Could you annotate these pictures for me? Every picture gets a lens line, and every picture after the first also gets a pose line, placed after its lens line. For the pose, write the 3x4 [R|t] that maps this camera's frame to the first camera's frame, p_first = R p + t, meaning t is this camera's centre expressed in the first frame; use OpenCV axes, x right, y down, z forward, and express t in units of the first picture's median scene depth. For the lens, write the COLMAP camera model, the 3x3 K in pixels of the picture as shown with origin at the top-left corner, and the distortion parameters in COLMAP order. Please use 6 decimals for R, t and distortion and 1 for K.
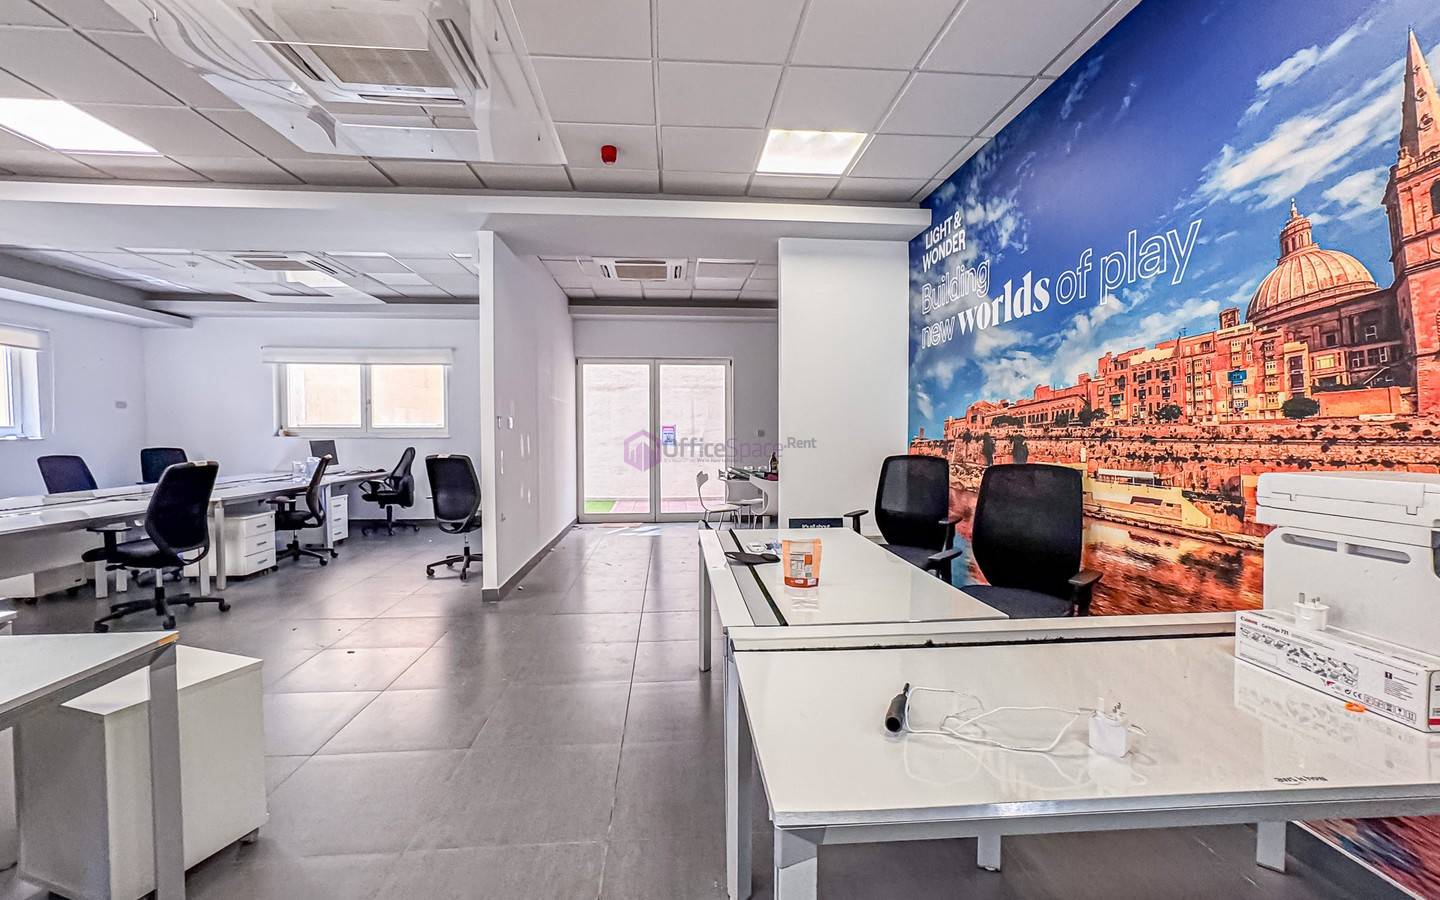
lens RADIAL K [[614.5, 0, 723.1], [0, 614.5, 457.5], [0, 0, 1]] dist [-0.033052, 0.010183]
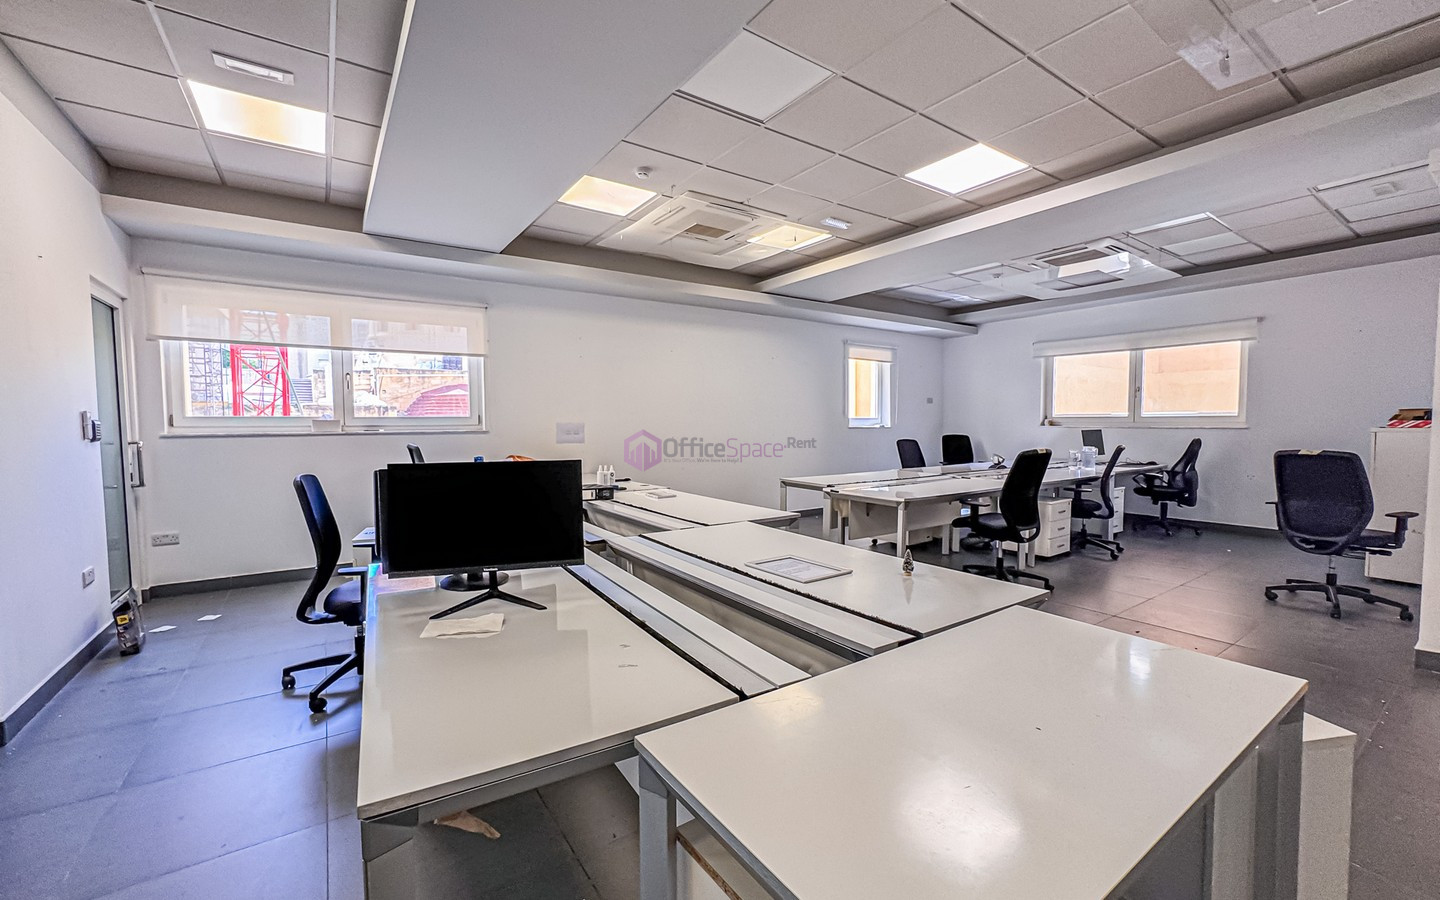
lens RADIAL K [[600.7, 0, 722.5], [0, 600.7, 454.1], [0, 0, 1]] dist [-0.034481, 0.020583]
pose [[0.482118, 0.042735, -0.875063, -0.129001], [-0.032390, 0.998996, 0.030943, 0.001343], [0.875507, 0.013425, 0.483018, -0.005203]]
